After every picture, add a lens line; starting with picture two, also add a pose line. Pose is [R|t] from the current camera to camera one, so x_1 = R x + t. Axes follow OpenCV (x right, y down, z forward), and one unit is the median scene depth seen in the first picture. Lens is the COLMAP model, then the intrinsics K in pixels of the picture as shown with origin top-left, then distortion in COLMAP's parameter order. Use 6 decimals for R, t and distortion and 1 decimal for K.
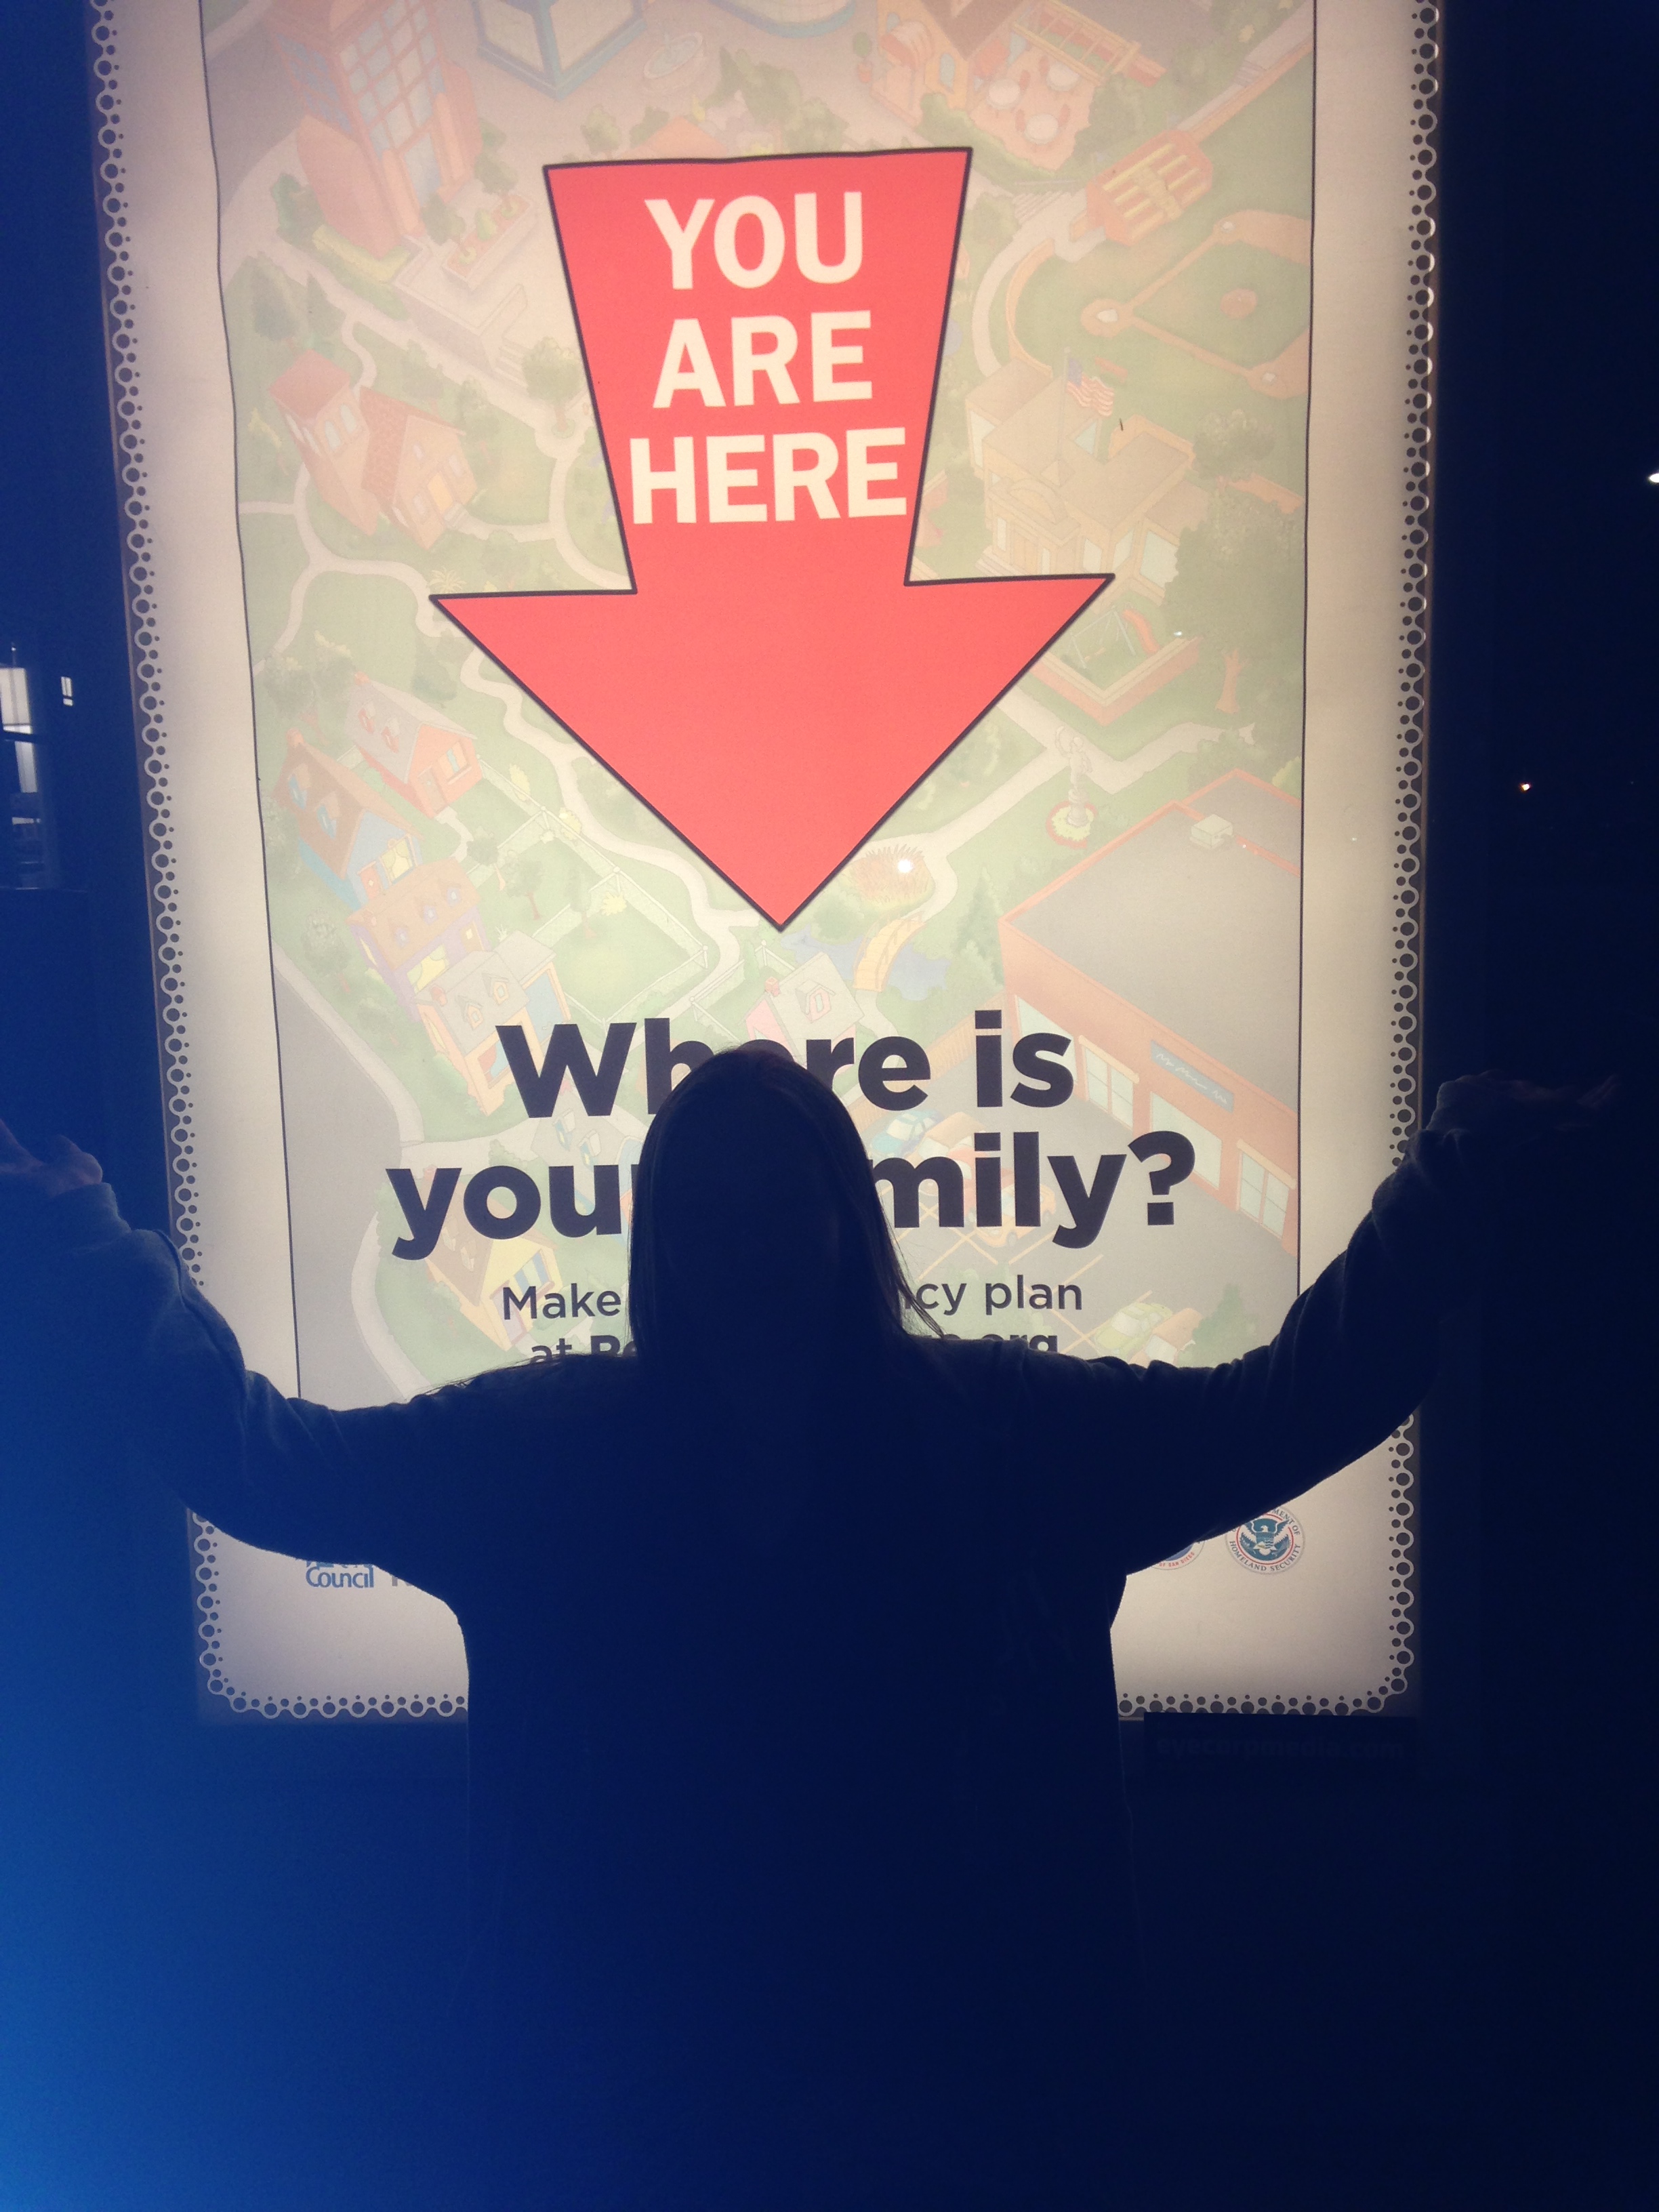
lens RADIAL K [[1731.4, 0, 821.8], [0, 1731.4, 1115.4], [0, 0, 1]] dist [0.114529, -0.144917]
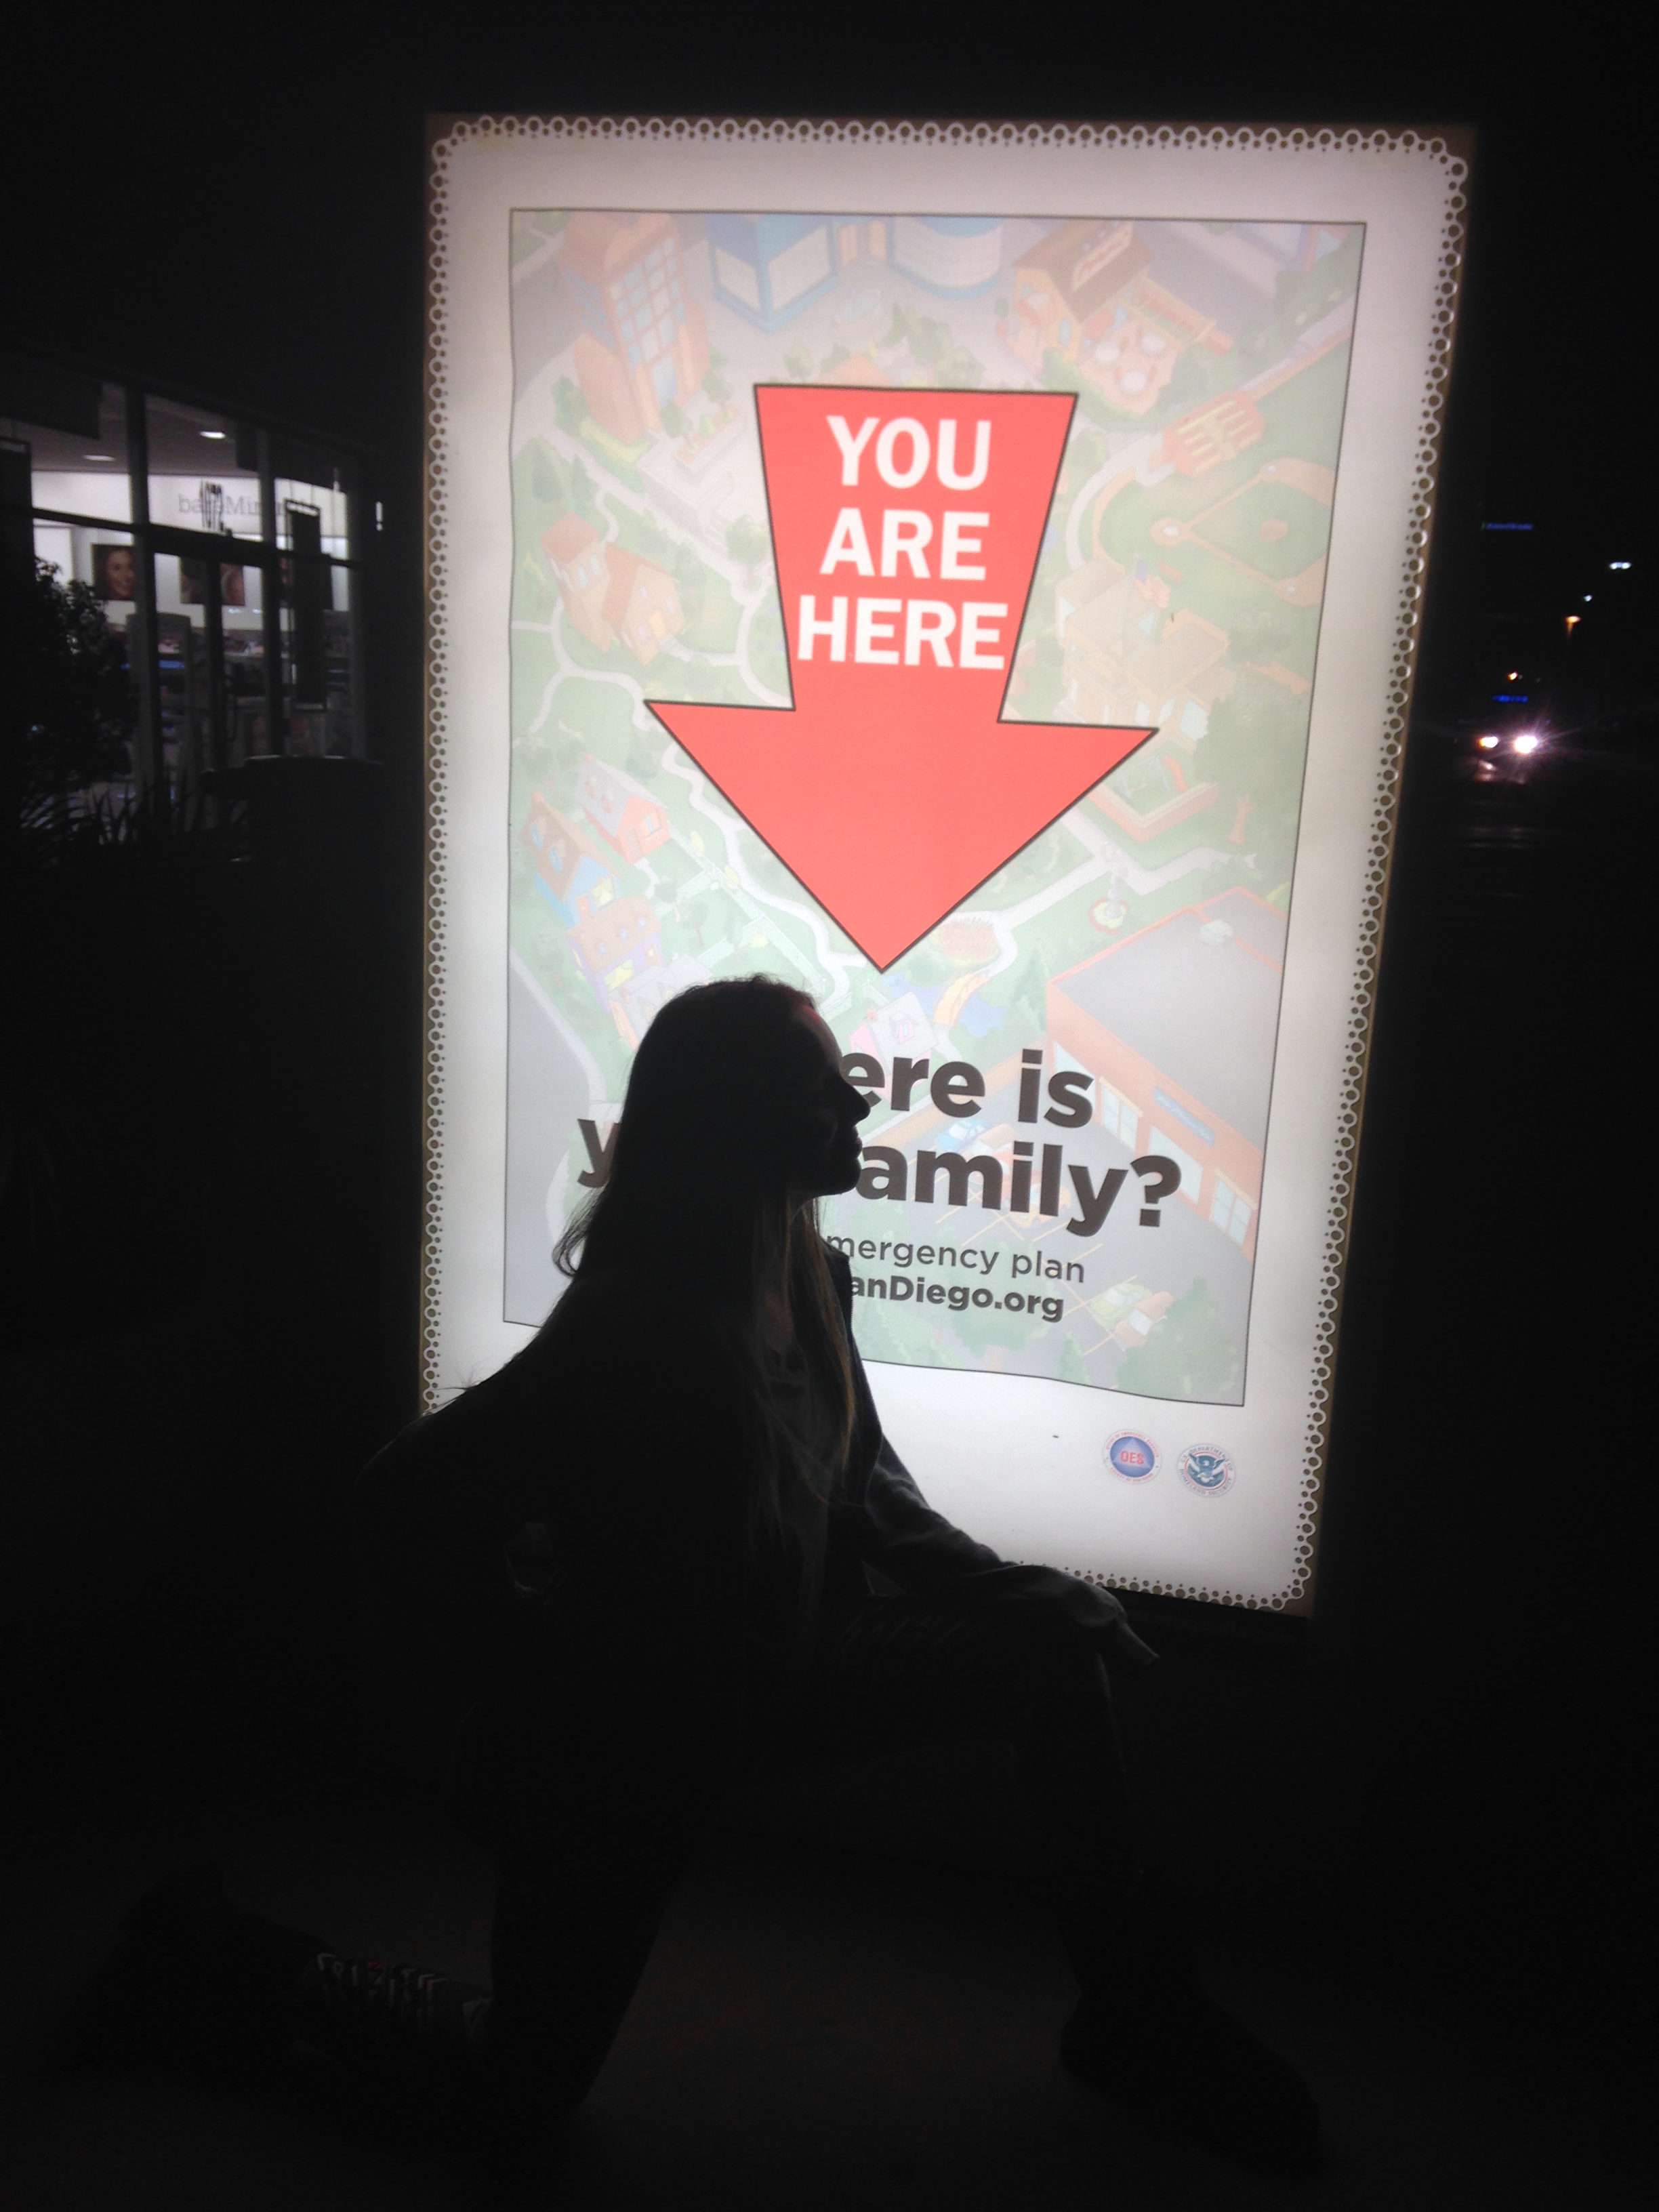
lens RADIAL K [[1731.4, 0, 880.5], [0, 1731.4, 1103.0], [0, 0, 1]] dist [0.114529, -0.144917]
pose [[0.988975, 0.104918, -0.104499, 0.126386], [-0.097270, 0.992368, 0.075791, -0.111176], [0.111653, -0.064790, 0.991633, -0.317278]]
